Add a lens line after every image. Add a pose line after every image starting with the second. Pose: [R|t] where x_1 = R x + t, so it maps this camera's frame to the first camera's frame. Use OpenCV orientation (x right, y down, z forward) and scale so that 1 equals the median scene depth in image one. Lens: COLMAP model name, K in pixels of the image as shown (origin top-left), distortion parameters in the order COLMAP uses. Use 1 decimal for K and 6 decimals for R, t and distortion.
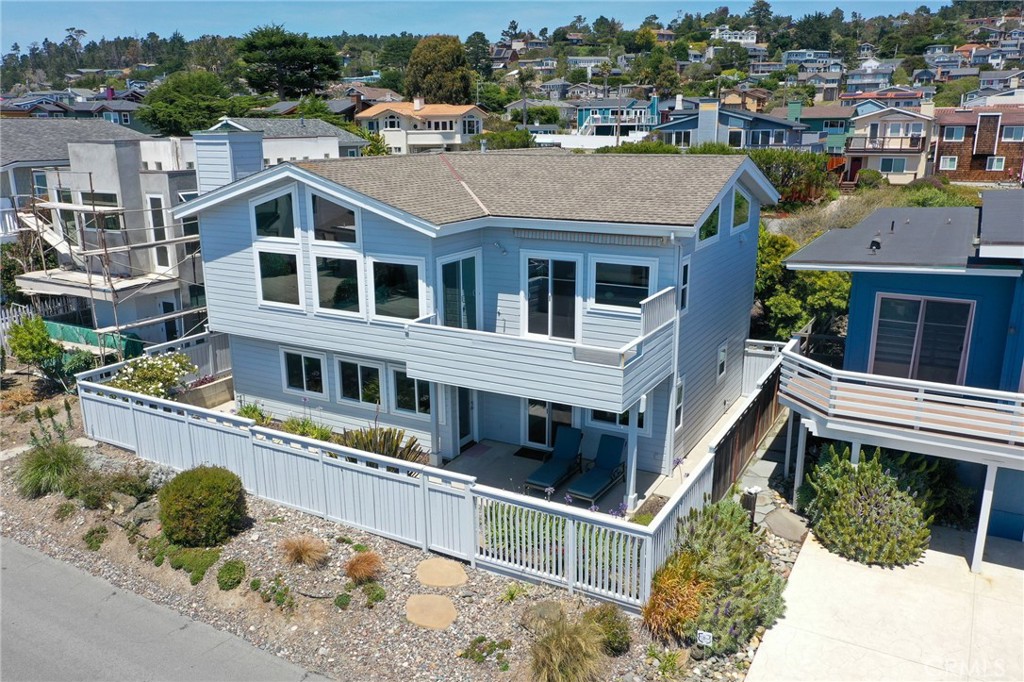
lens RADIAL K [[806.4, 0, 512.0], [0, 806.4, 341.0], [0, 0, 1]] dist [0.002779, -0.001748]
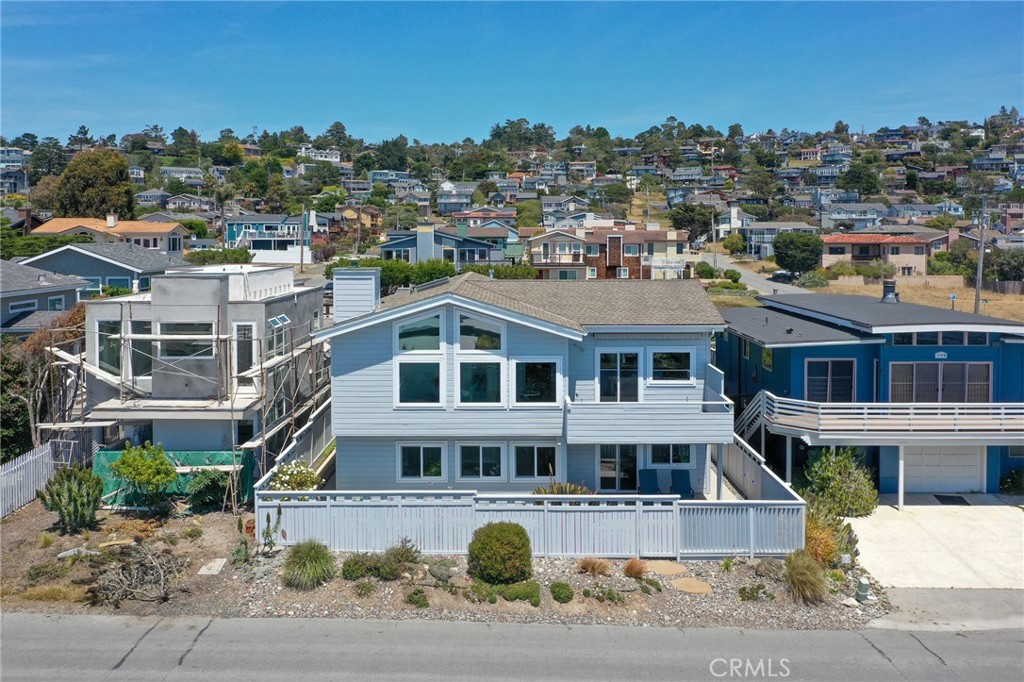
lens RADIAL K [[829.9, 0, 511.7], [0, 829.9, 253.2], [0, 0, 1]] dist [0.006821, 0.005012]
pose [[0.871874, -0.004049, 0.489713, -0.231578], [0.119655, 0.971421, -0.204999, 0.002239], [-0.474887, 0.237330, 0.847441, -0.060076]]
